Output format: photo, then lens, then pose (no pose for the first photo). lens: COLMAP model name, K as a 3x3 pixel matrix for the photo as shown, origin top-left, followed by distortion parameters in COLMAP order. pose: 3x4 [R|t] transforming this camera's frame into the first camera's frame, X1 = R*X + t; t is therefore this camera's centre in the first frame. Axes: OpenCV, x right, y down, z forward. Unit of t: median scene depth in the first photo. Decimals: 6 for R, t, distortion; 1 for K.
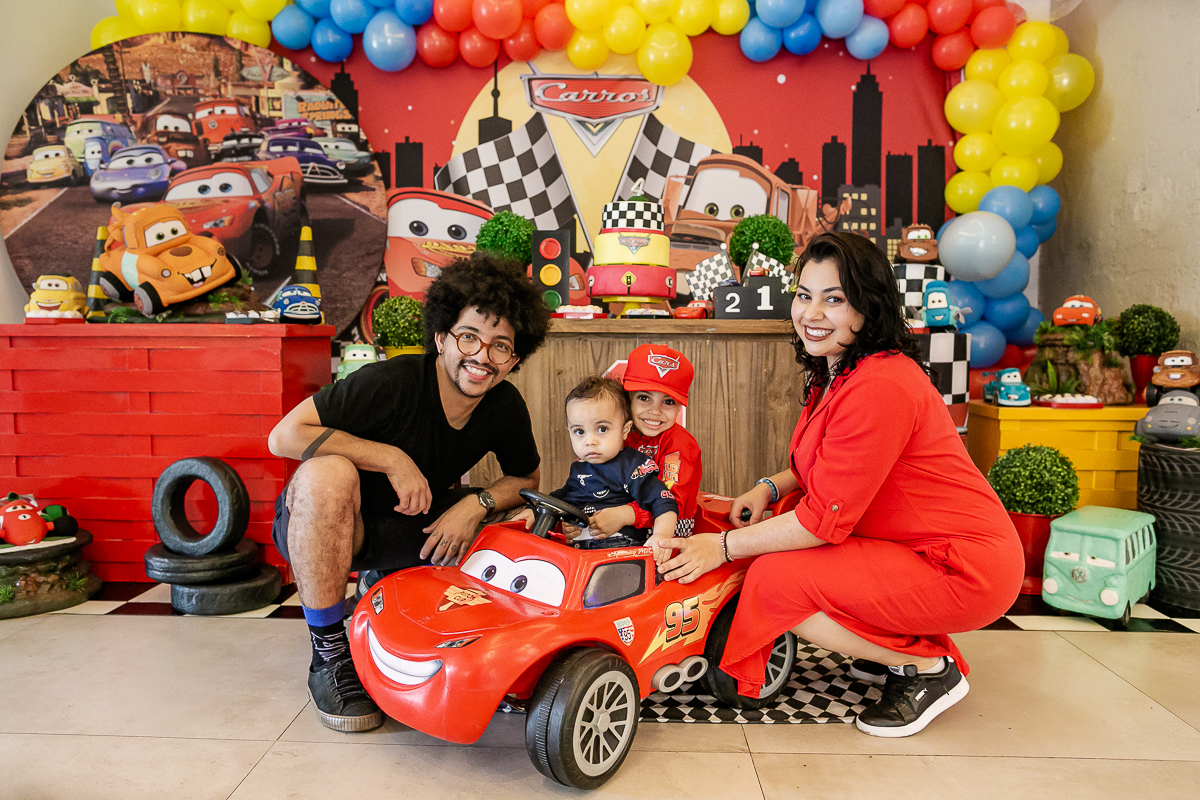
lens RADIAL K [[829.5, 0, 588.0], [0, 829.5, 397.5], [0, 0, 1]] dist [-0.061734, 0.051249]
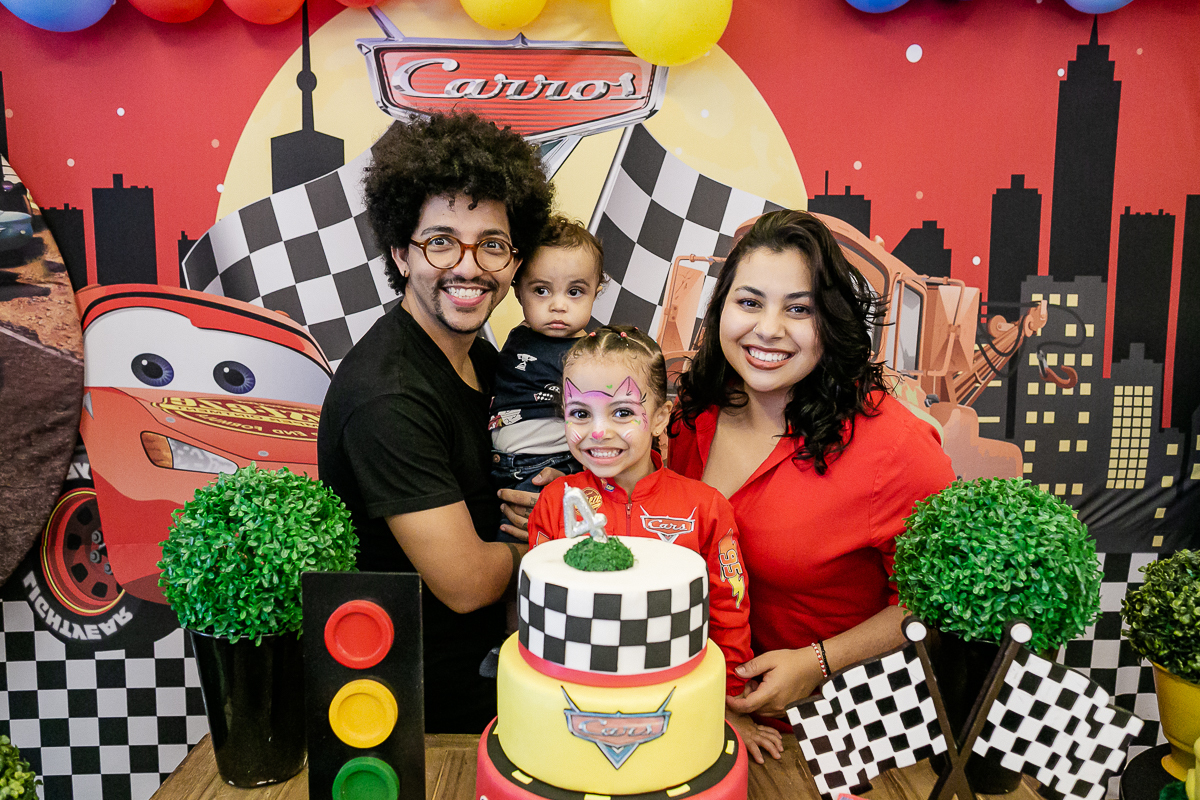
lens RADIAL K [[863.5, 0, 568.5], [0, 863.5, 413.3], [0, 0, 1]] dist [-0.051520, 0.044249]
pose [[0.999320, -0.008163, 0.035959, 0.017931], [0.006372, 0.998746, 0.049664, -0.216043], [-0.036320, -0.049401, 0.998118, 0.530115]]
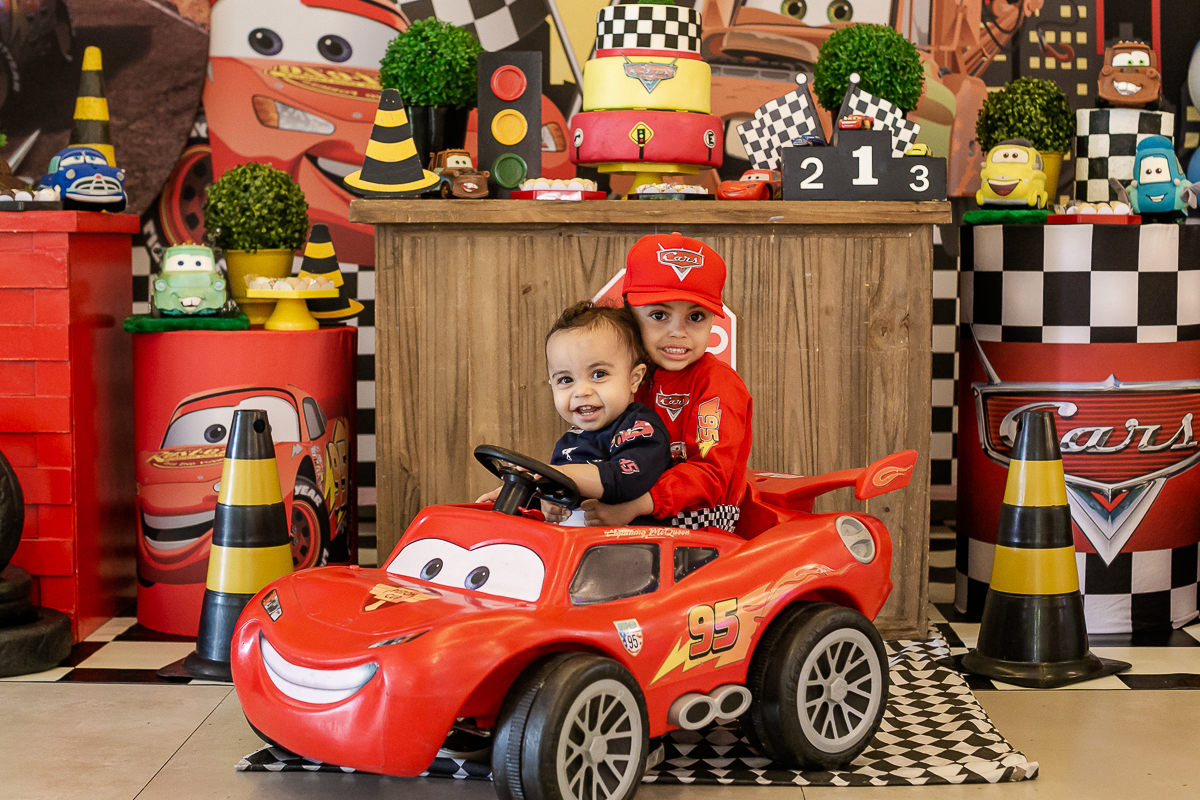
lens RADIAL K [[1836.1, 0, 601.8], [0, 1836.1, 384.0], [0, 0, 1]] dist [-0.157201, 0.203986]
pose [[0.999833, -0.004015, 0.017851, -0.002538], [0.004036, 0.999991, -0.001136, 0.028529], [-0.017847, 0.001208, 0.999840, -0.236008]]
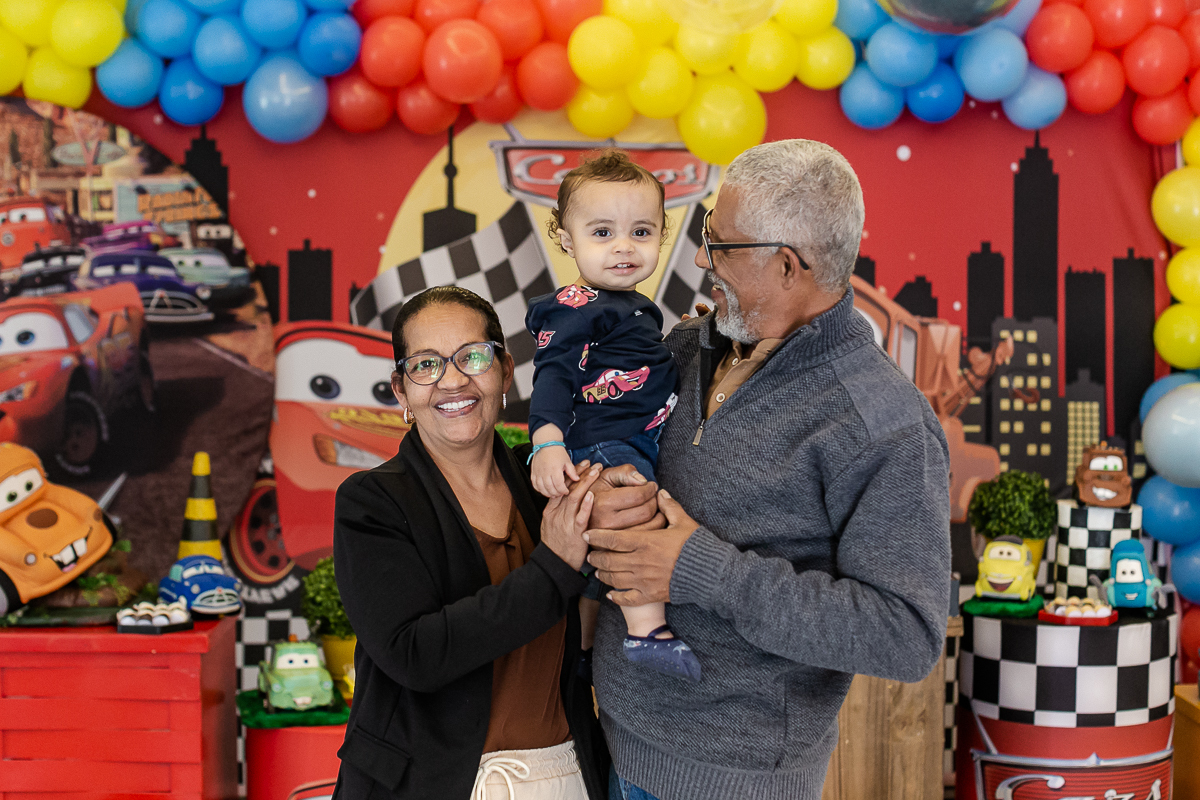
lens RADIAL K [[1739.1, 0, 601.2], [0, 1739.1, 412.6], [0, 0, 1]] dist [-0.185478, 0.351427]
pose [[0.997761, -0.002858, 0.066819, -0.091291], [0.004378, 0.999735, -0.022612, -0.165743], [-0.066736, 0.022854, 0.997509, -0.322896]]
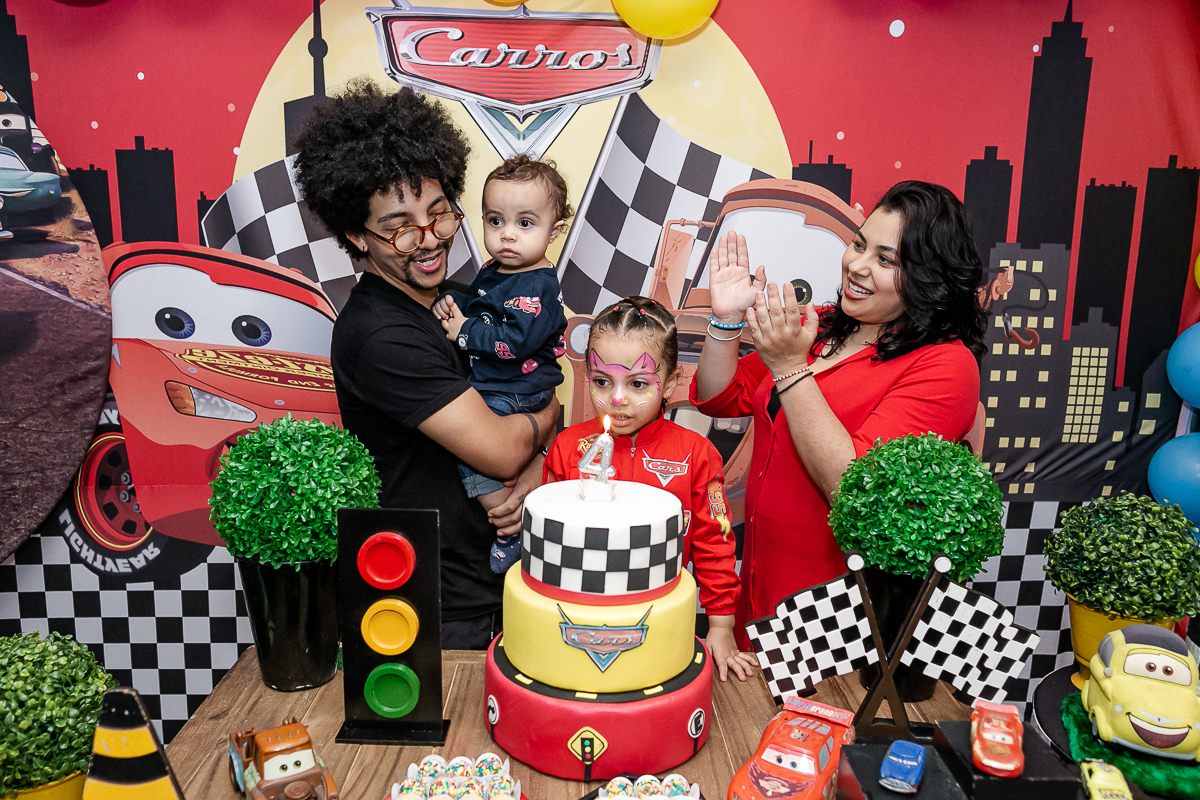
lens RADIAL K [[873.1, 0, 570.6], [0, 873.1, 421.0], [0, 0, 1]] dist [-0.062357, 0.057084]
pose [[0.999045, -0.001103, 0.043690, 0.015739], [-0.004196, 0.992643, 0.121009, -0.224085], [-0.043502, -0.121077, 0.991689, 0.484696]]
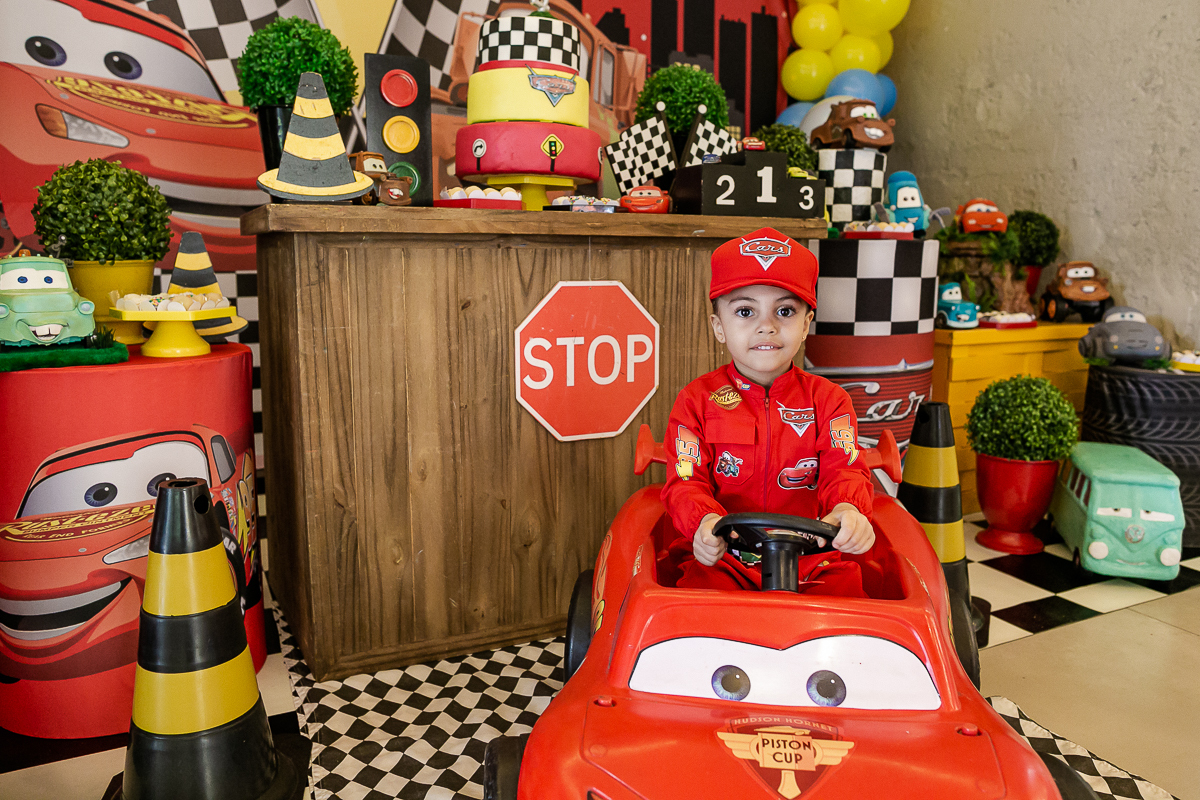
lens RADIAL K [[852.9, 0, 601.0], [0, 852.9, 378.2], [0, 0, 1]] dist [-0.057563, 0.050314]
pose [[0.880935, -0.069262, 0.468142, -0.164196], [0.030948, 0.995546, 0.089055, -0.020837], [-0.472225, -0.063963, 0.879154, 0.313780]]
